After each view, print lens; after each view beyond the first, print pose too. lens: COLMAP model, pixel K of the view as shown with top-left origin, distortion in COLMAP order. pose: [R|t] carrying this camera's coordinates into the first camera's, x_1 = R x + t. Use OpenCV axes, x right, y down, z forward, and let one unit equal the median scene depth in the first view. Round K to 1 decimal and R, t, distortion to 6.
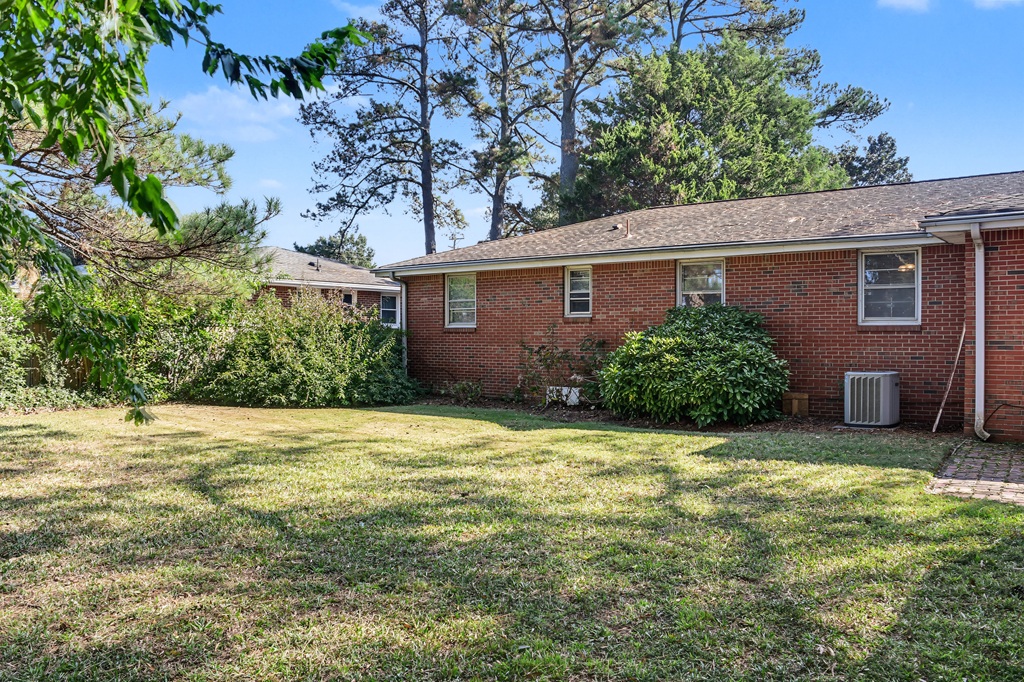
lens RADIAL K [[813.9, 0, 512.0], [0, 813.9, 341.0], [0, 0, 1]] dist [-0.200663, 0.210478]
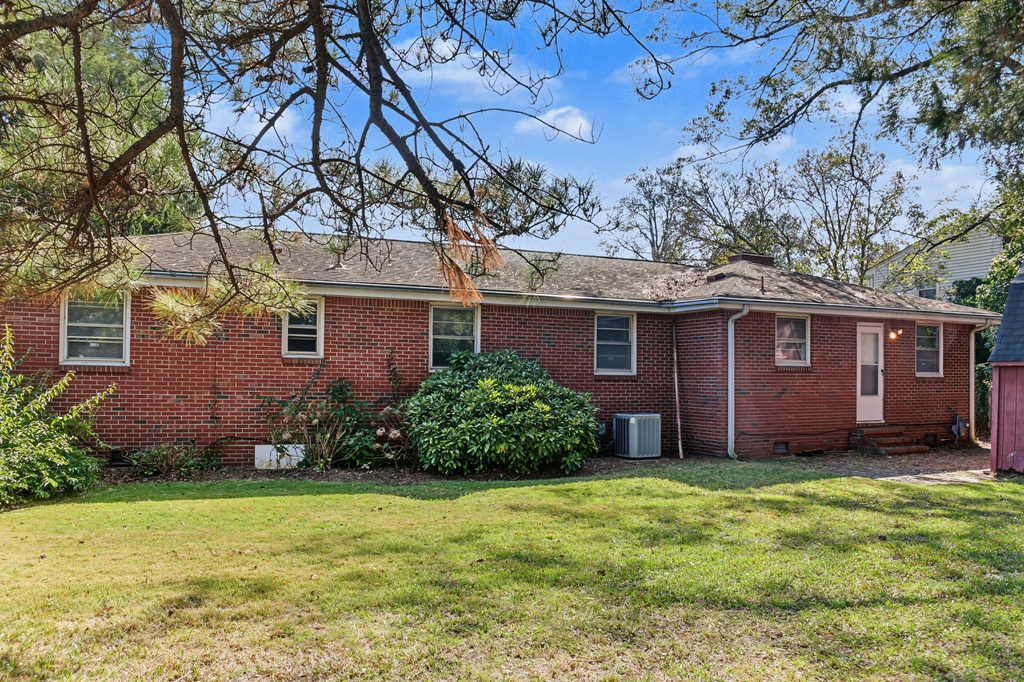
lens RADIAL K [[813.9, 0, 512.0], [0, 813.9, 341.0], [0, 0, 1]] dist [-0.200663, 0.210478]
pose [[0.455366, 0.049960, 0.888902, -0.688588], [-0.004101, 0.998531, -0.054020, -0.004462], [-0.890295, 0.020953, 0.454902, 0.562511]]
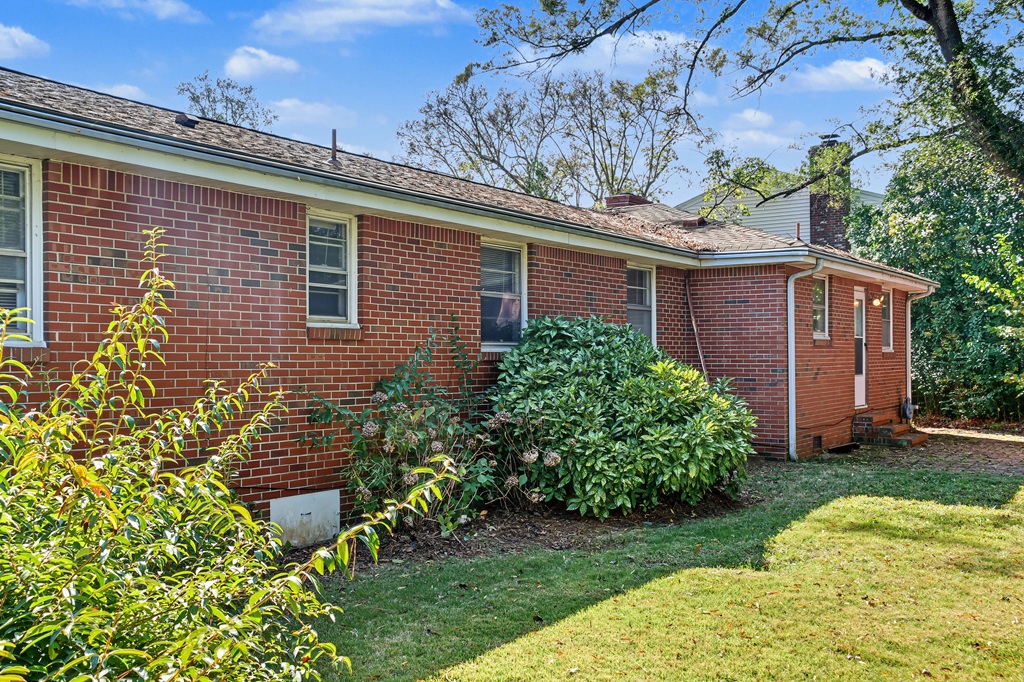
lens RADIAL K [[988.0, 0, 512.0], [0, 988.0, 341.0], [0, 0, 1]] dist [-0.007745, -0.006418]
pose [[-0.050421, 0.017727, 0.998571, -0.572600], [0.009844, 0.999803, -0.017252, -0.015996], [-0.998680, 0.008960, -0.050585, 1.214927]]
